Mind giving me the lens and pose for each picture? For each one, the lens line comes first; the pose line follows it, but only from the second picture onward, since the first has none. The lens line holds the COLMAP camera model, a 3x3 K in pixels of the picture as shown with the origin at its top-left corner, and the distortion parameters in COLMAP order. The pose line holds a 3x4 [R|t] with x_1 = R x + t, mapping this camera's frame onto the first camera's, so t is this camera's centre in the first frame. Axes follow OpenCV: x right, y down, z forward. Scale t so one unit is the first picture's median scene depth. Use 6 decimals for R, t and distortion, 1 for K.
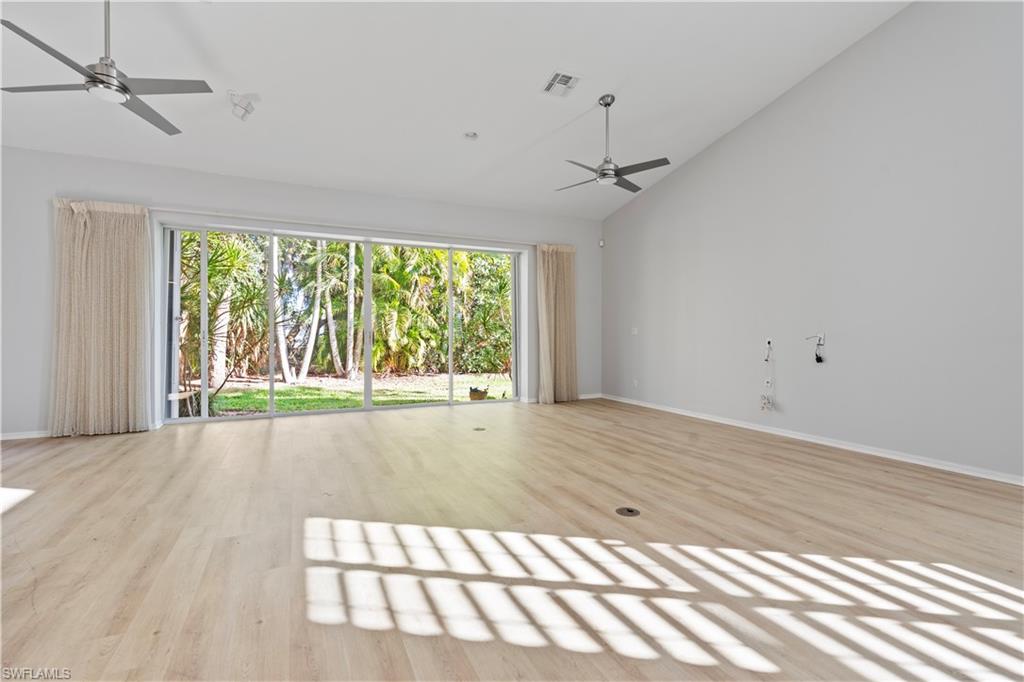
lens RADIAL K [[467.5, 0, 510.4], [0, 467.5, 337.7], [0, 0, 1]] dist [-0.001222, 0.000571]
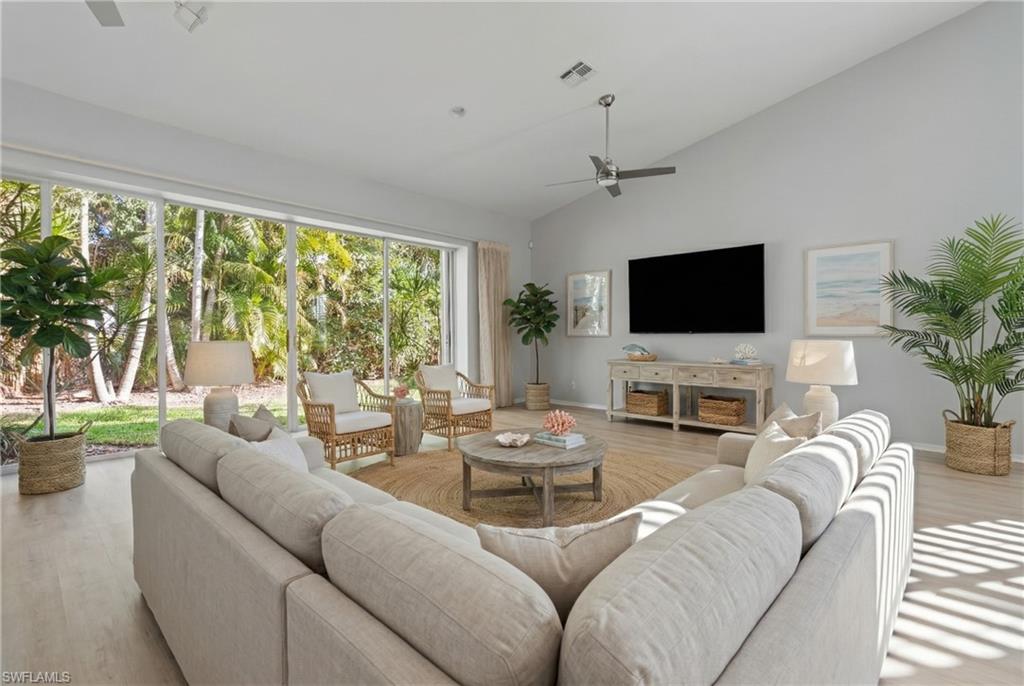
lens RADIAL K [[469.2, 0, 512.1], [0, 469.2, 343.1], [0, 0, 1]] dist [-0.002210, 0.000420]
pose [[0.927743, -0.004863, 0.373188, -0.150423], [0.002745, 0.999977, 0.006207, -0.000276], [-0.373210, -0.004734, 0.927735, 0.064735]]
